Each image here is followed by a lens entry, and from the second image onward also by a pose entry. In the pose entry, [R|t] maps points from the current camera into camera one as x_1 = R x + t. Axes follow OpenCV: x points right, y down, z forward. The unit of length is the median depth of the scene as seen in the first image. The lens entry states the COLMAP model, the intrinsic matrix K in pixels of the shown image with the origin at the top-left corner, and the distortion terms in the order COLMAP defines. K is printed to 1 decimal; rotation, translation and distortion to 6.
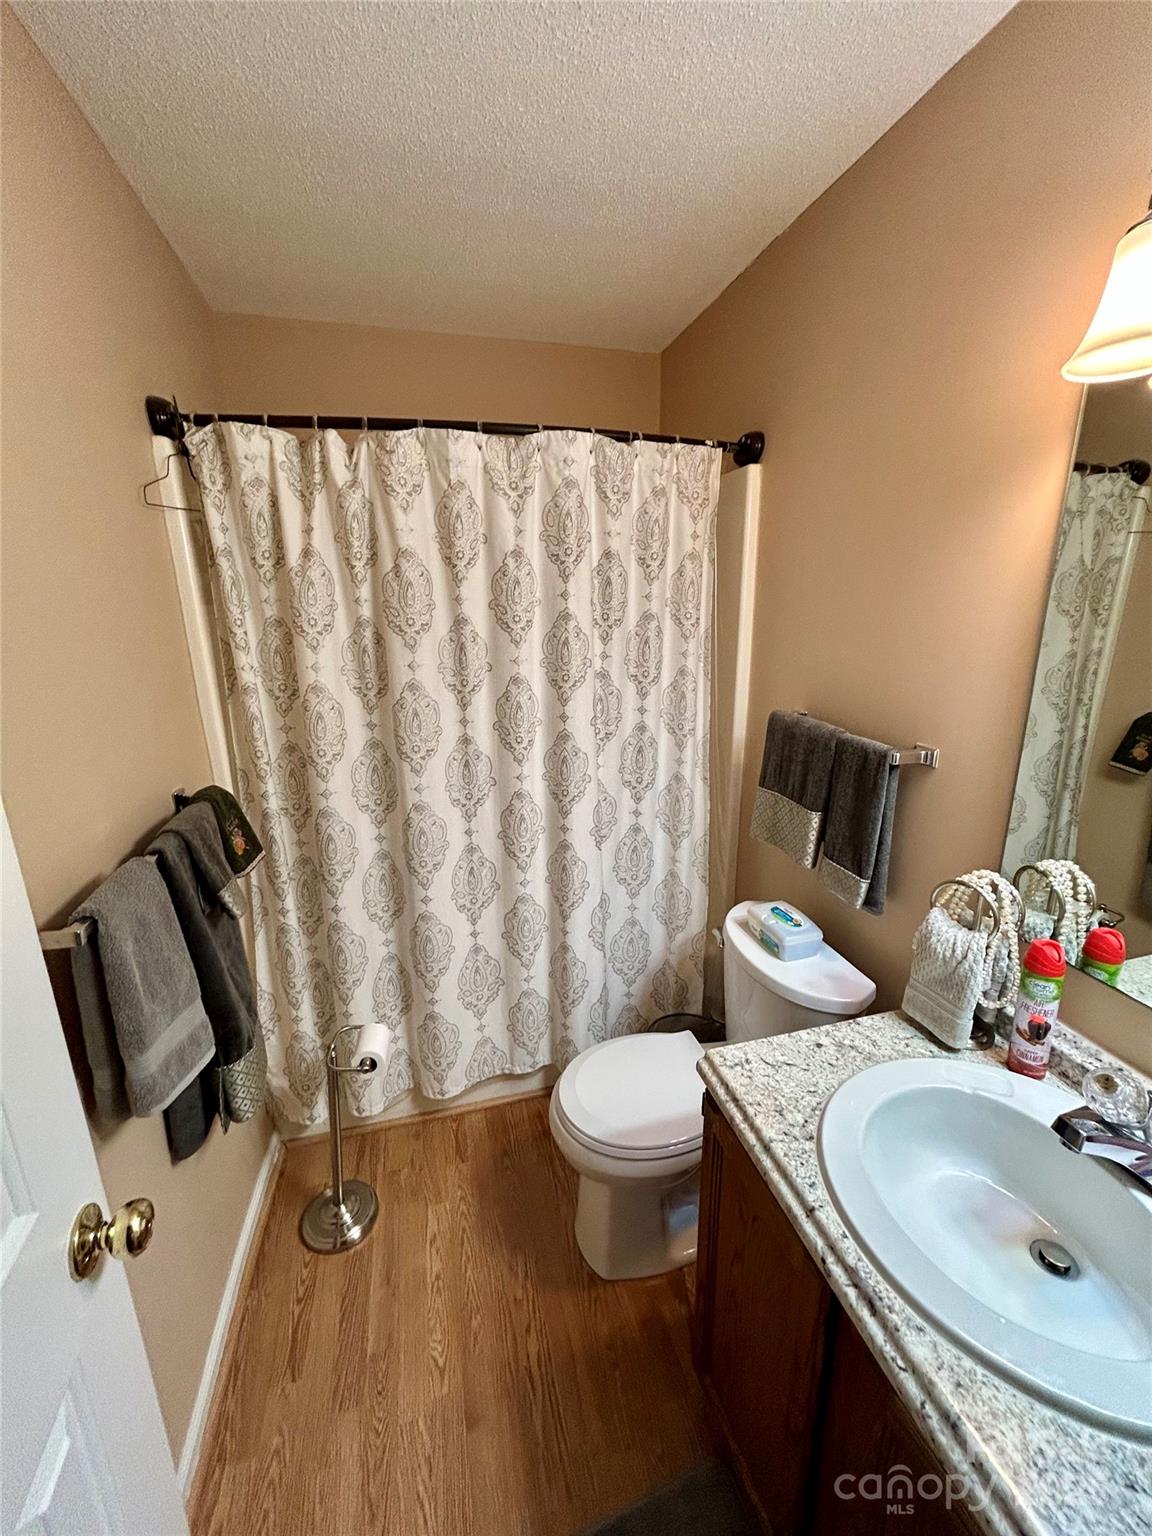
lens RADIAL K [[615.3, 0, 578.6], [0, 615.3, 764.8], [0, 0, 1]] dist [-0.002975, -0.000041]
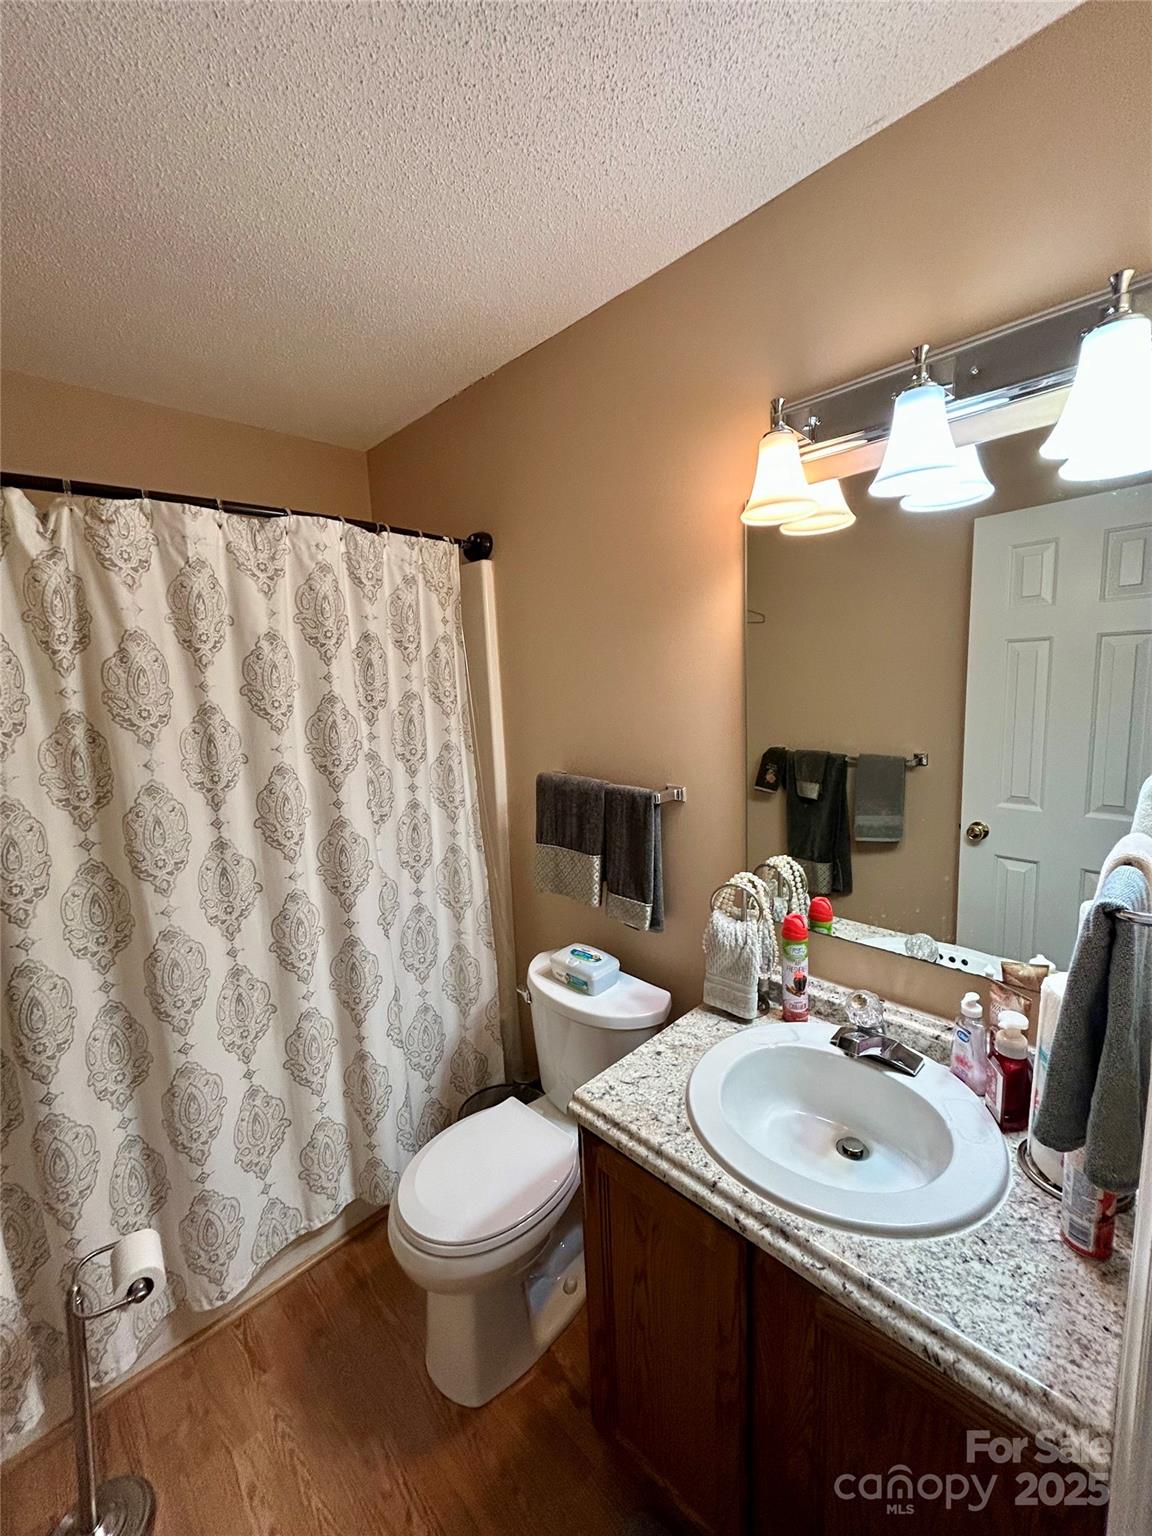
lens RADIAL K [[615.3, 0, 579.8], [0, 615.3, 763.9], [0, 0, 1]] dist [-0.002975, -0.000041]
pose [[0.871011, -0.097738, 0.481442, -0.161392], [0.157965, 0.983685, -0.086088, 0.002522], [-0.465173, 0.151034, 0.872240, -0.005925]]
